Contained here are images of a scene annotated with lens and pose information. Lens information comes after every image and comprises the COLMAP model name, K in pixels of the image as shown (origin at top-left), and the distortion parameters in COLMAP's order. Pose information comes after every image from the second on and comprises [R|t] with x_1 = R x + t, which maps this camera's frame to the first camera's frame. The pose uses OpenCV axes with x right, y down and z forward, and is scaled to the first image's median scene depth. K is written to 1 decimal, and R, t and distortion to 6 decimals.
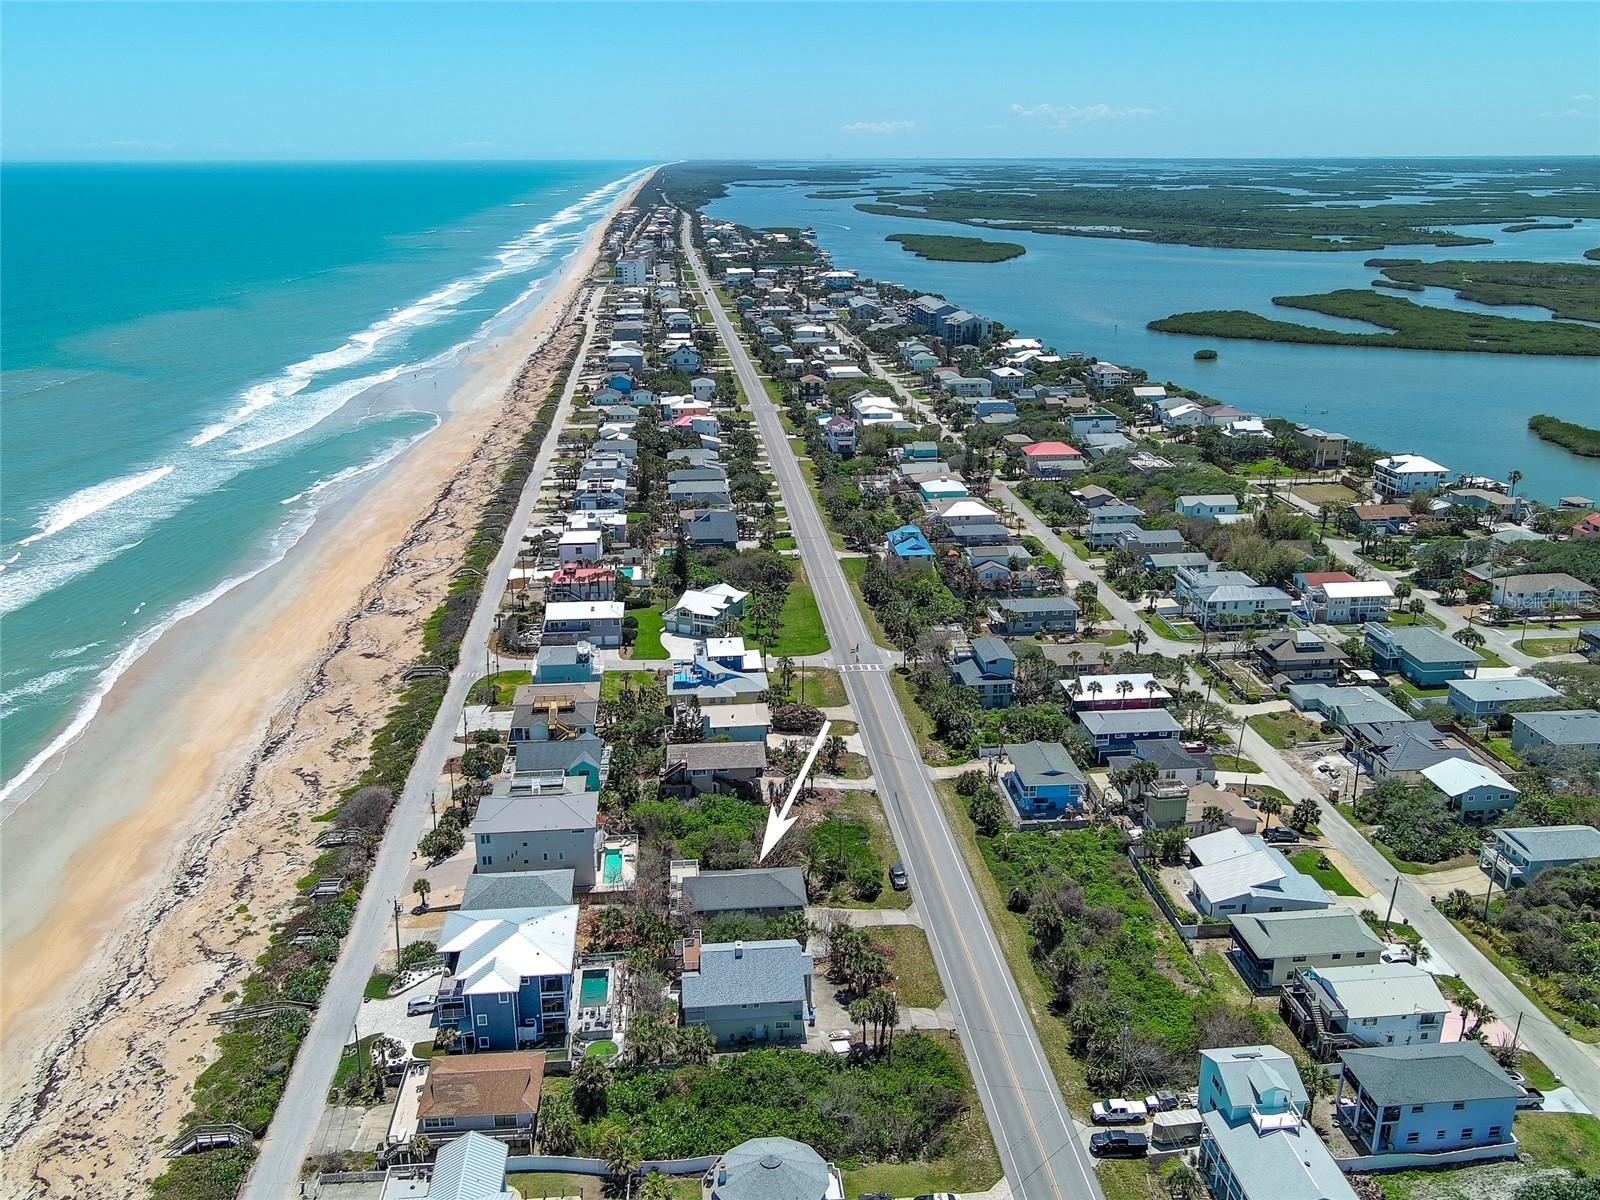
lens RADIAL K [[1338.5, 0, 789.9], [0, 1338.5, 588.3], [0, 0, 1]] dist [0.009854, -0.019356]
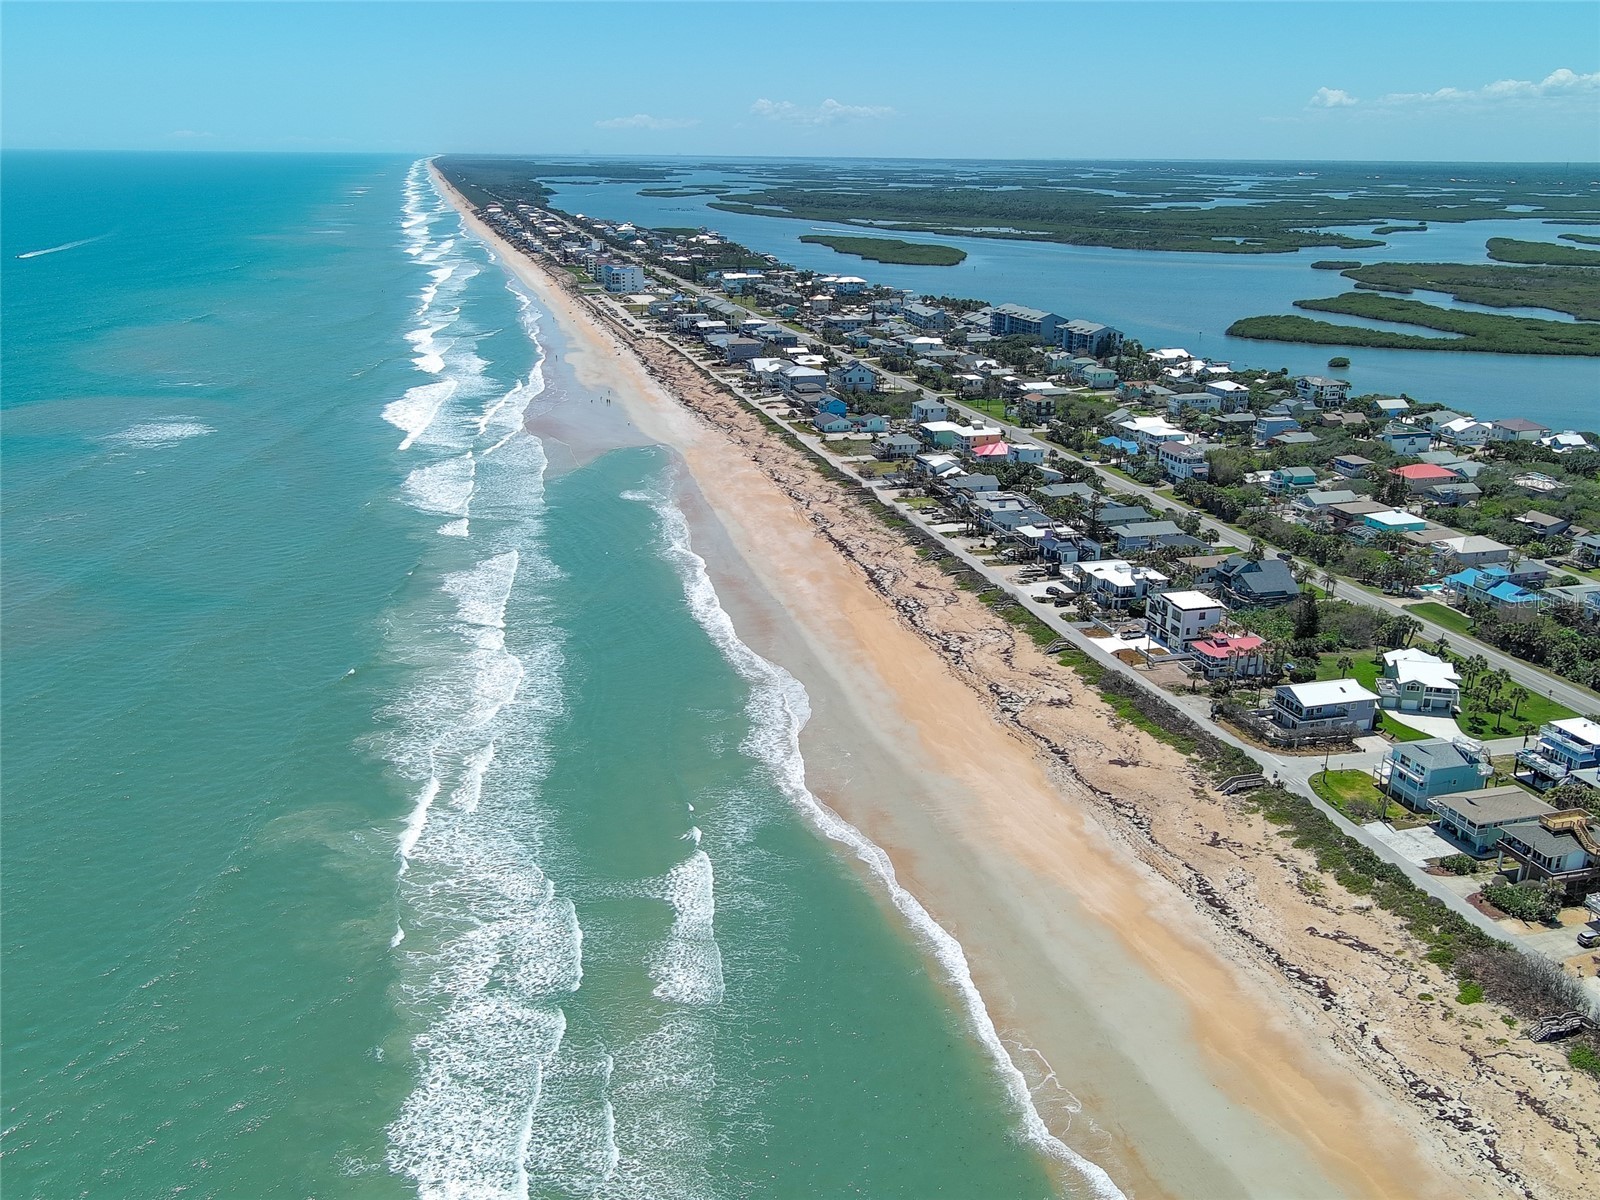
lens RADIAL K [[1338.5, 0, 803.3], [0, 1338.5, 592.3], [0, 0, 1]] dist [0.009854, -0.019356]
pose [[0.982166, -0.047811, 0.181836, -0.595140], [0.046928, 0.998856, 0.009157, -0.066587], [-0.182066, -0.000461, 0.983286, 0.191647]]
